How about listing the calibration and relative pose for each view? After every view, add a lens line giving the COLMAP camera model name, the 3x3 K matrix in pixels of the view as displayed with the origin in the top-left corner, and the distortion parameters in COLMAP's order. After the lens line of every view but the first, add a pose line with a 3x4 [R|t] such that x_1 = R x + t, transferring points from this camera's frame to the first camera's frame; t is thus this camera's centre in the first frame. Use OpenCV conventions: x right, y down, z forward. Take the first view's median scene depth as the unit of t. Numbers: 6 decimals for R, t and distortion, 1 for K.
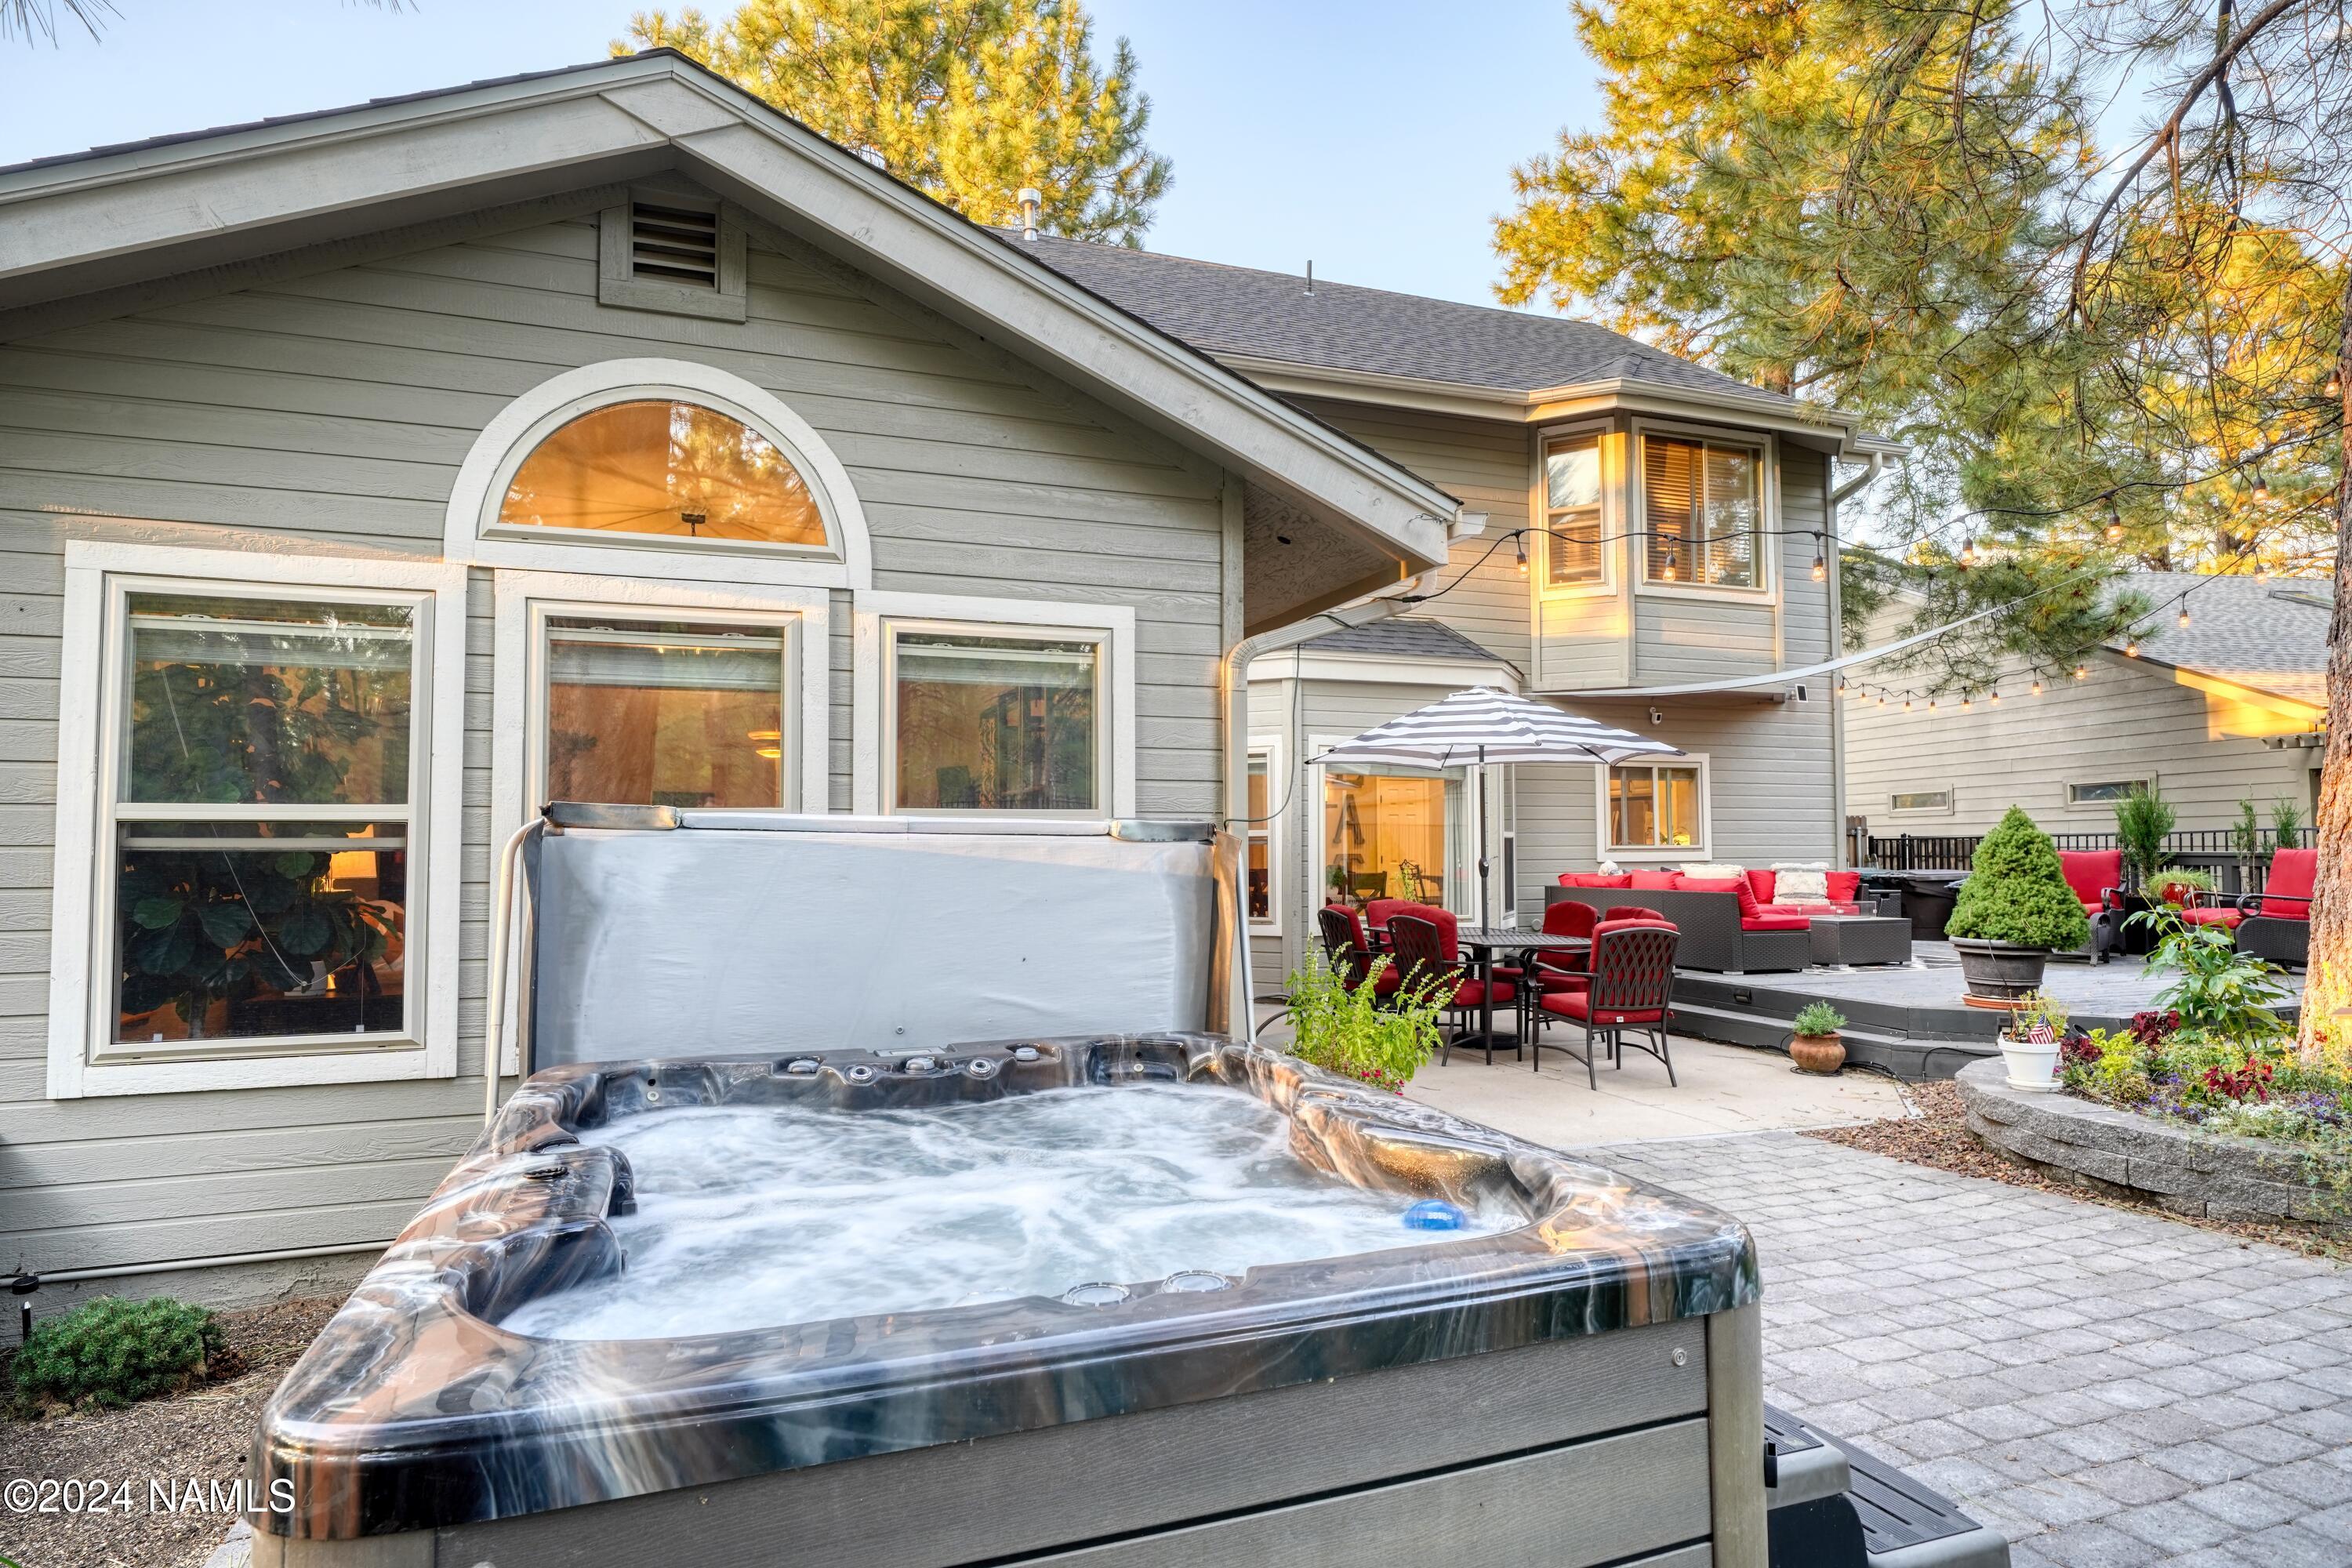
lens RADIAL K [[1270.0, 0, 1184.0], [0, 1270.0, 791.1], [0, 0, 1]] dist [-0.000345, -0.000595]
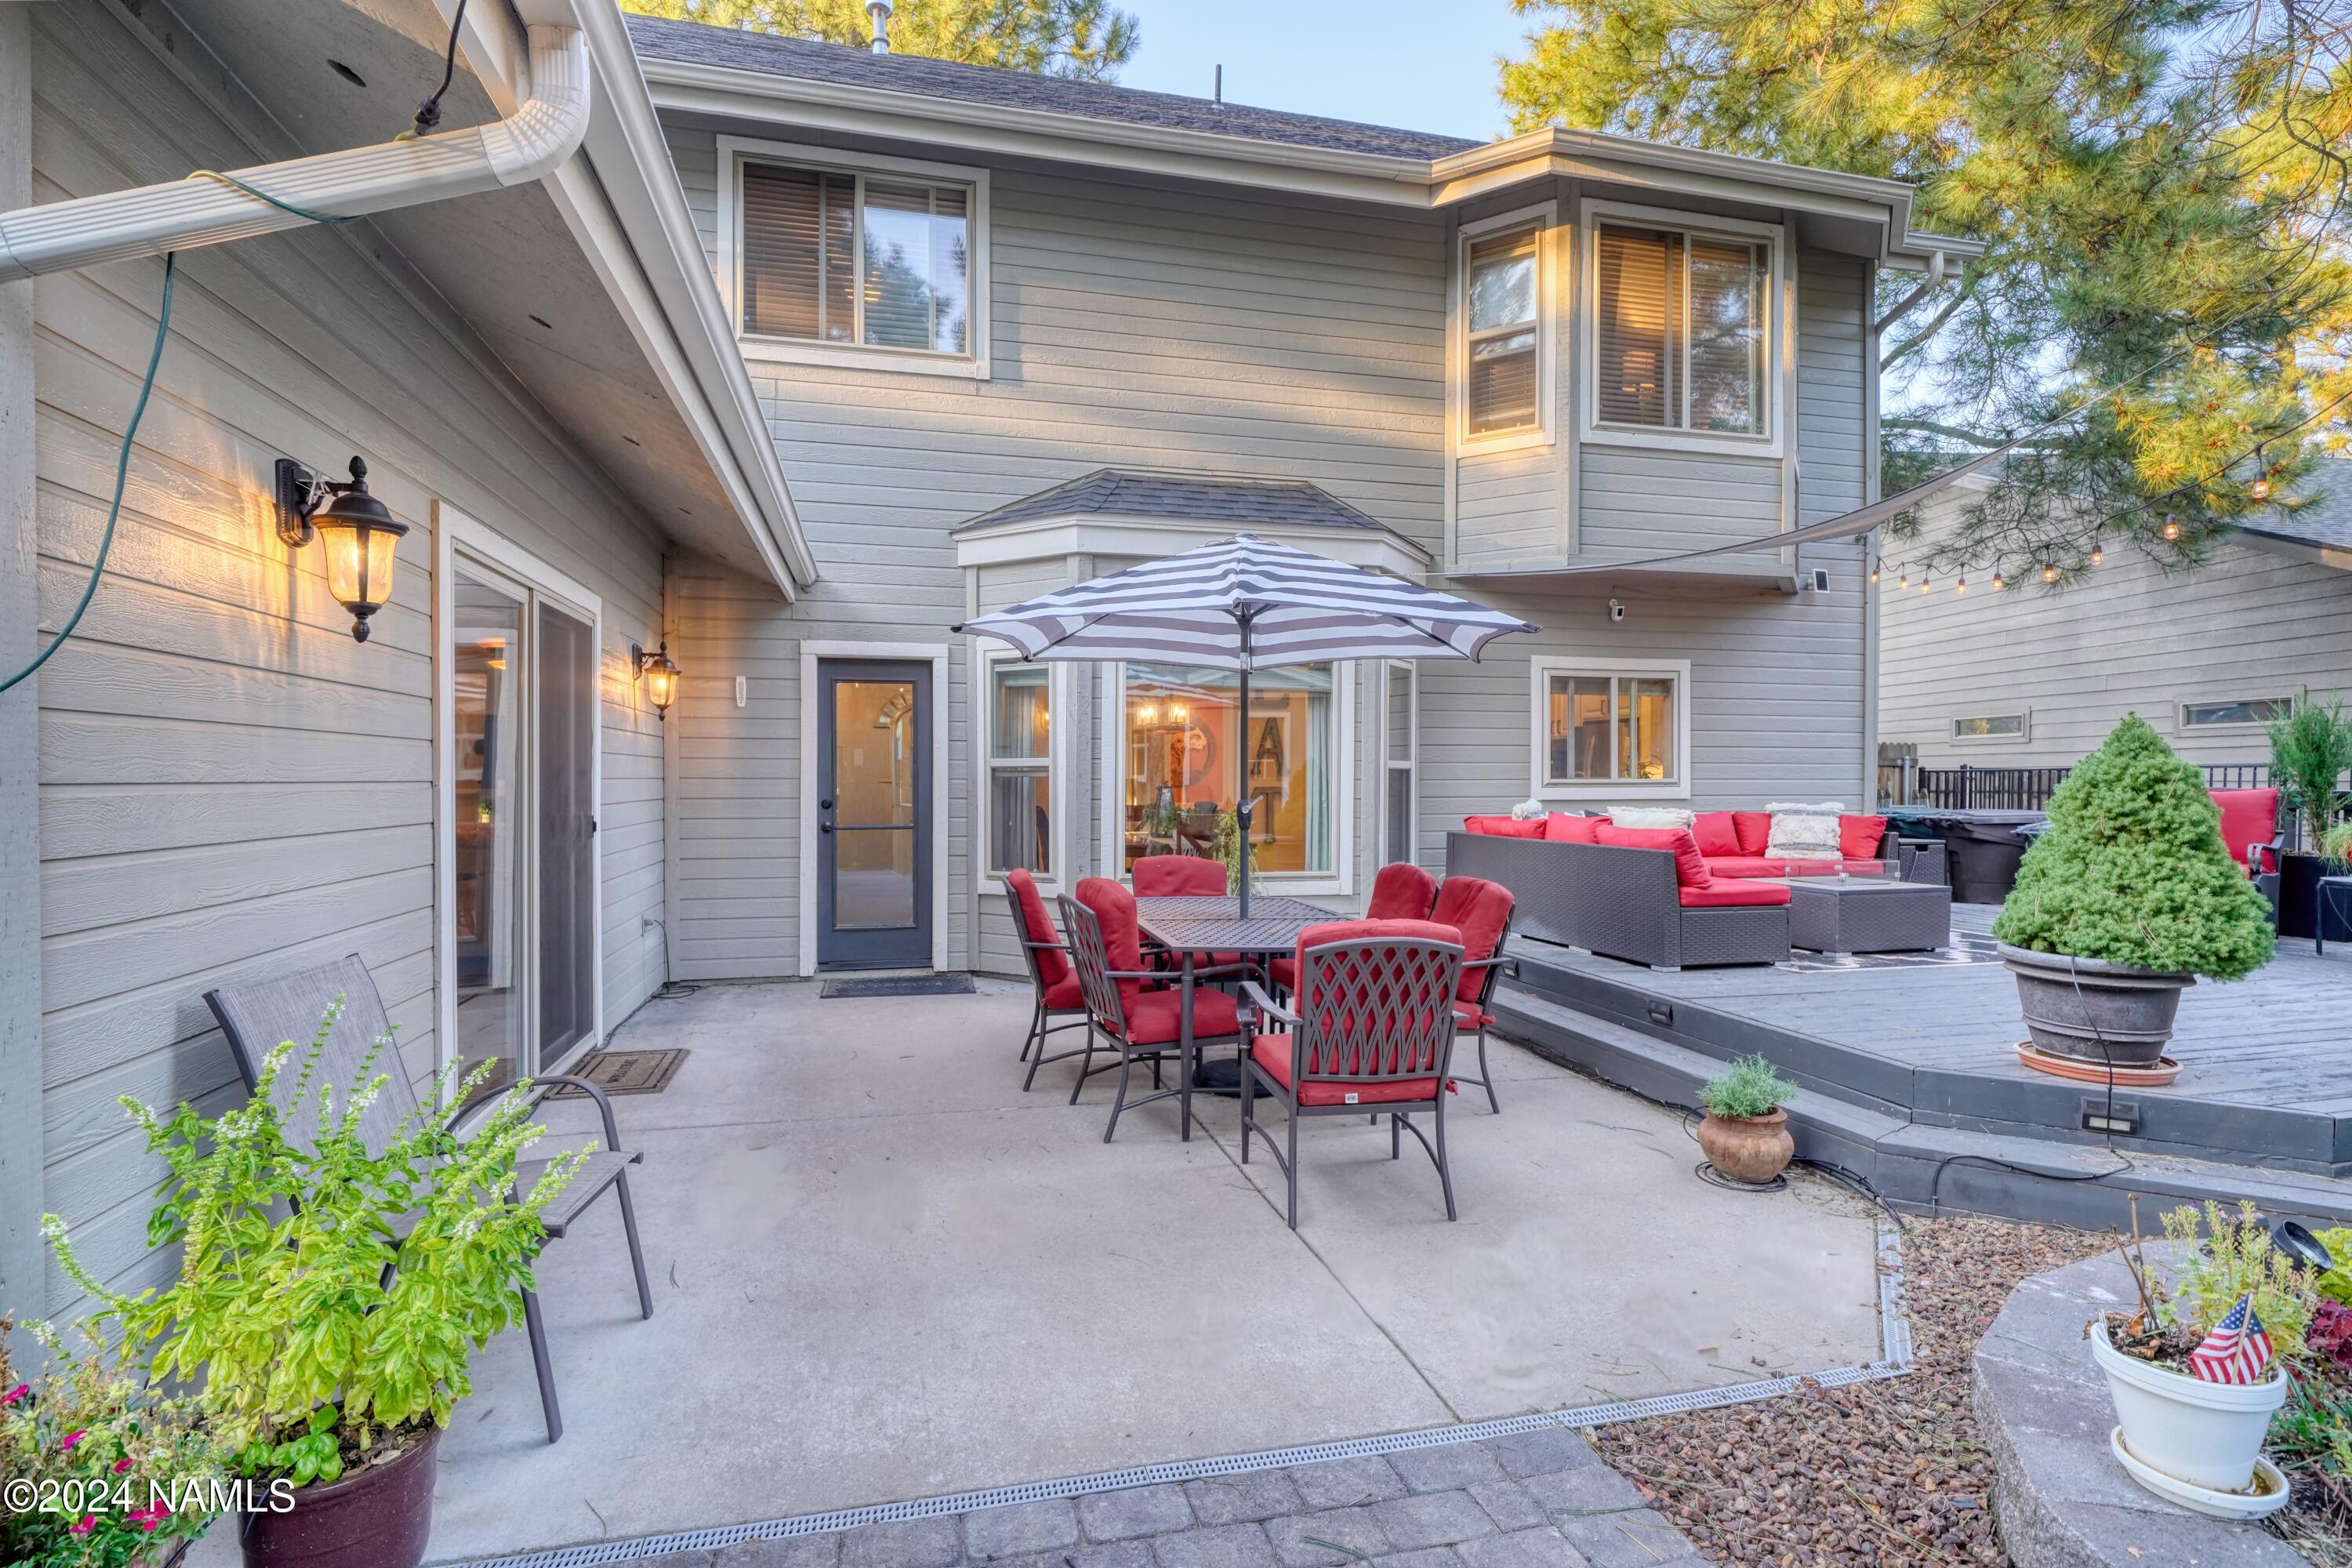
lens RADIAL K [[1151.4, 0, 1179.4], [0, 1151.4, 788.9], [0, 0, 1]] dist [0.005036, -0.000390]
pose [[0.995652, 0.003903, -0.093071, 0.188561], [0.001264, 0.998463, 0.055400, 0.010329], [0.093144, -0.055277, 0.994117, 0.300497]]
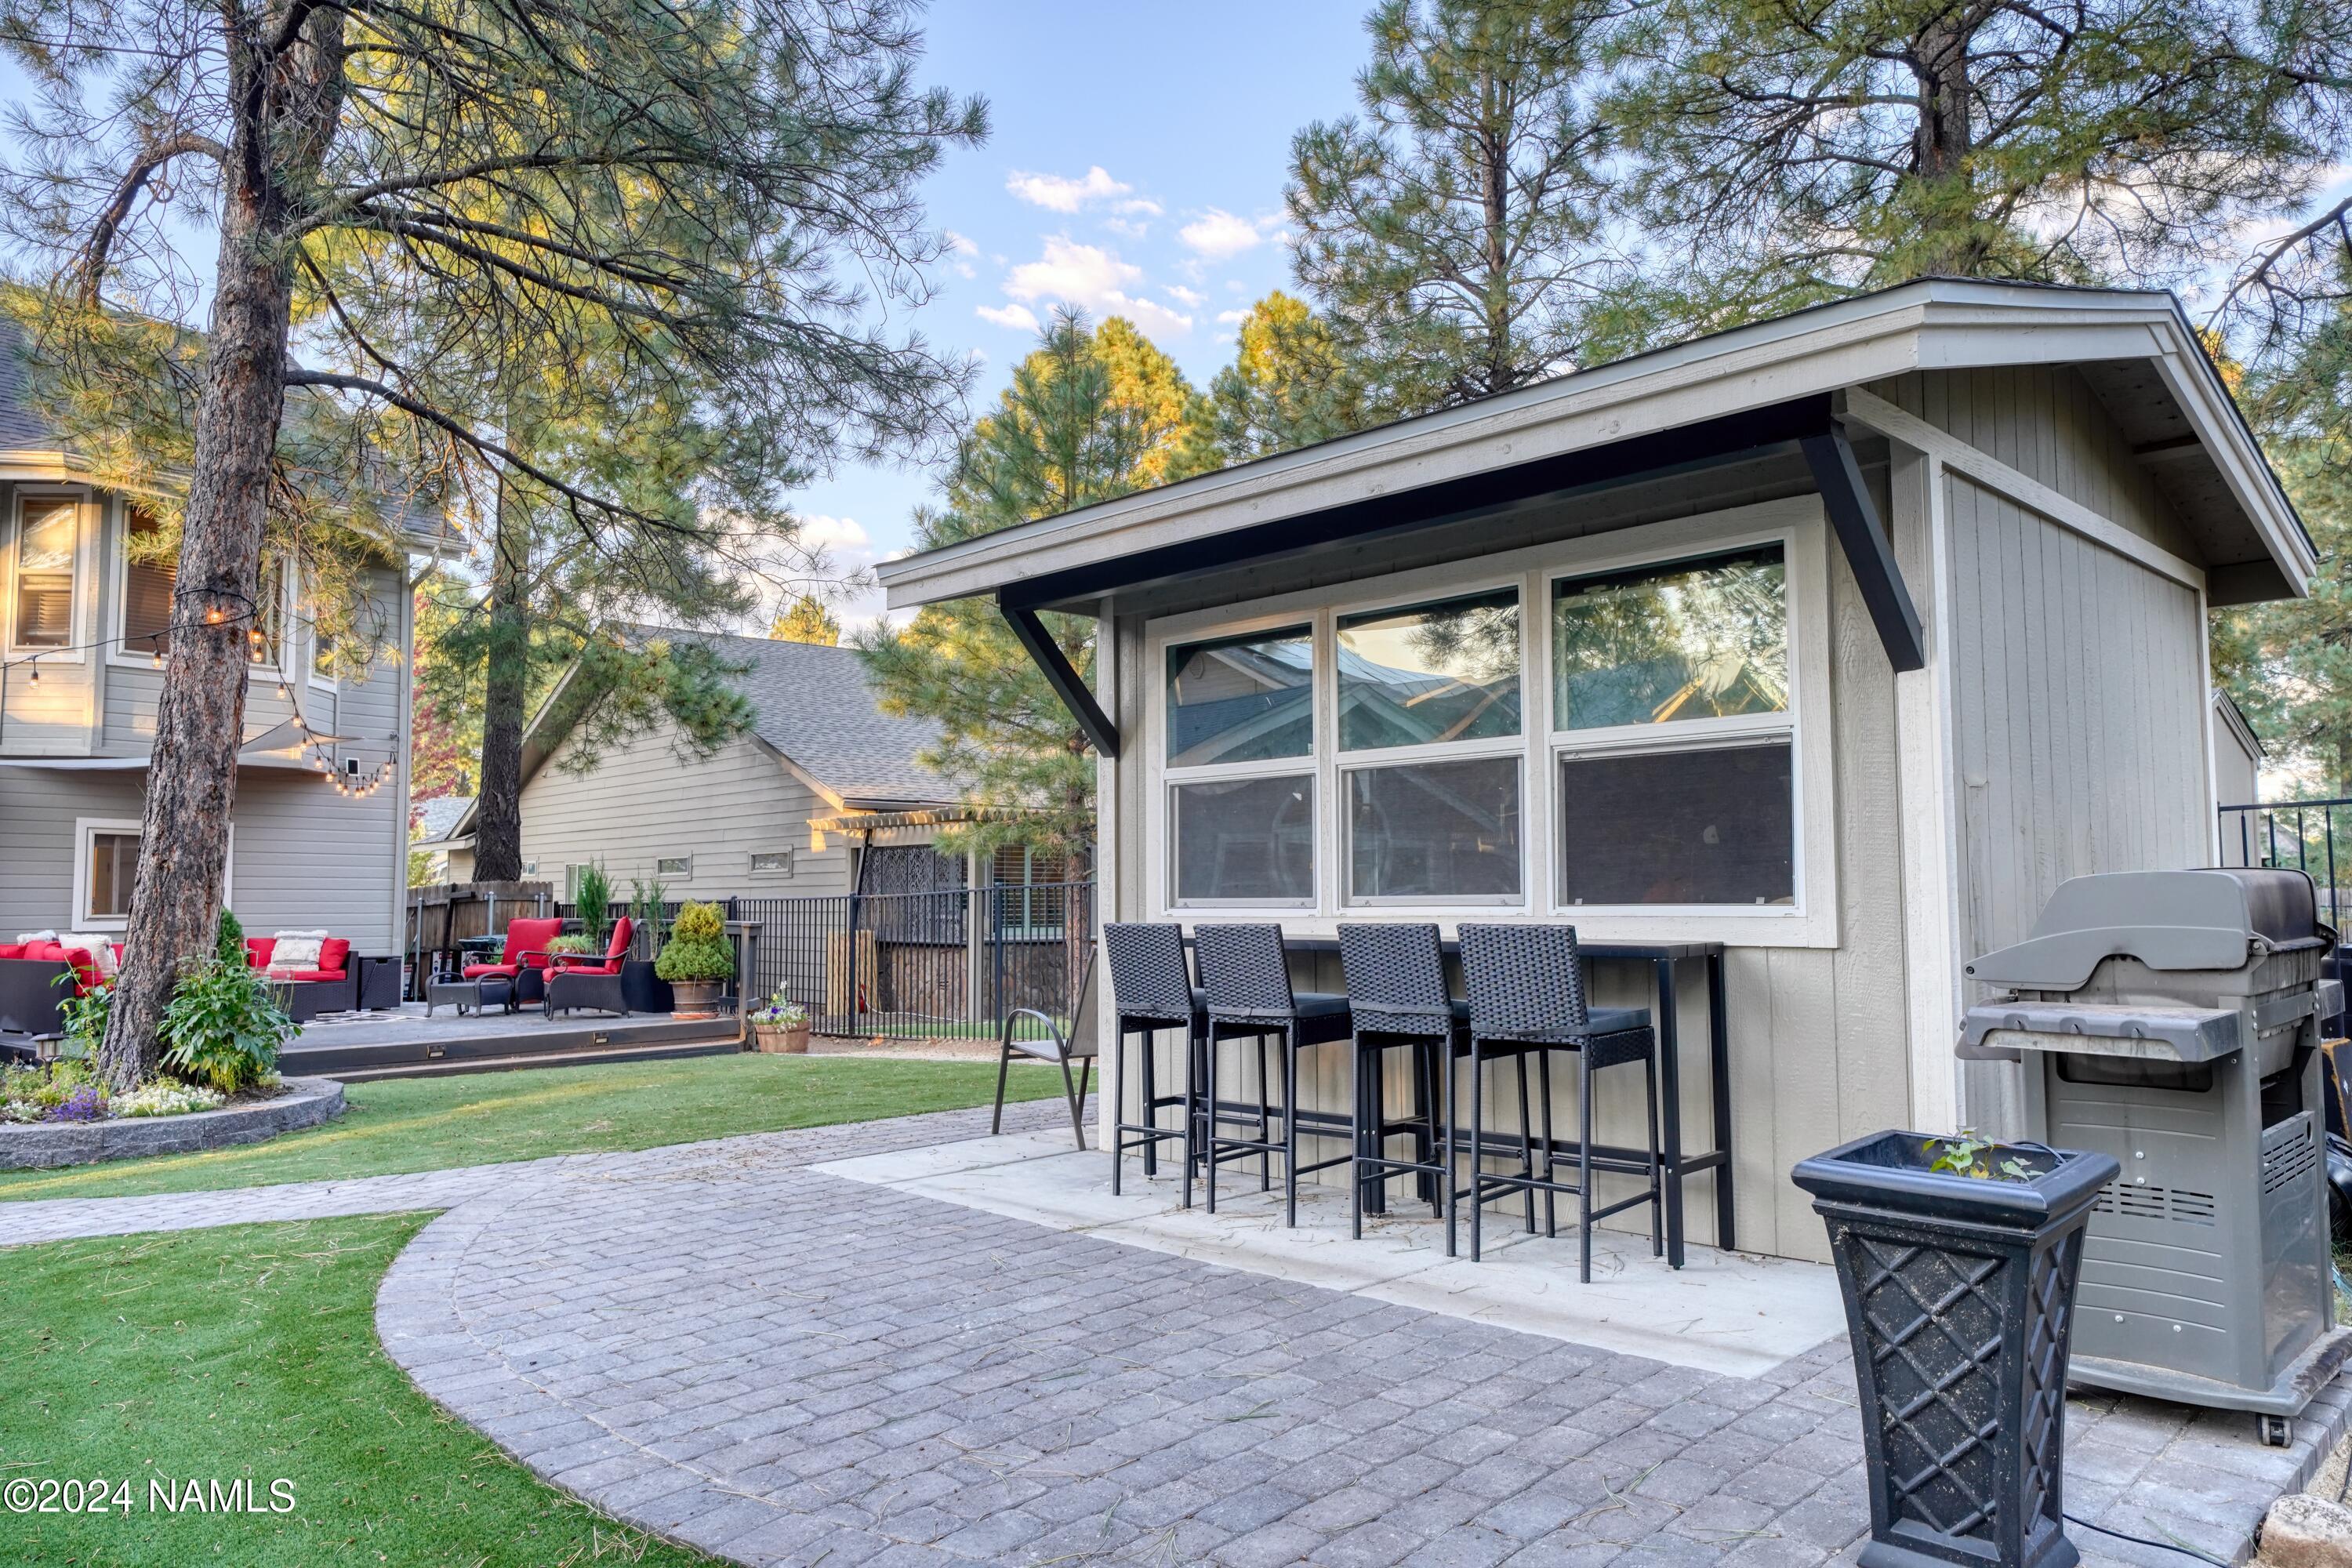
lens RADIAL K [[1575.0, 0, 1154.4], [0, 1575.0, 794.1], [0, 0, 1]] dist [0.004547, -0.001995]
pose [[0.849164, 0.037170, 0.526820, 0.413086], [-0.023729, 0.999198, -0.032251, -0.032626], [-0.527596, 0.014885, 0.849365, -0.501457]]
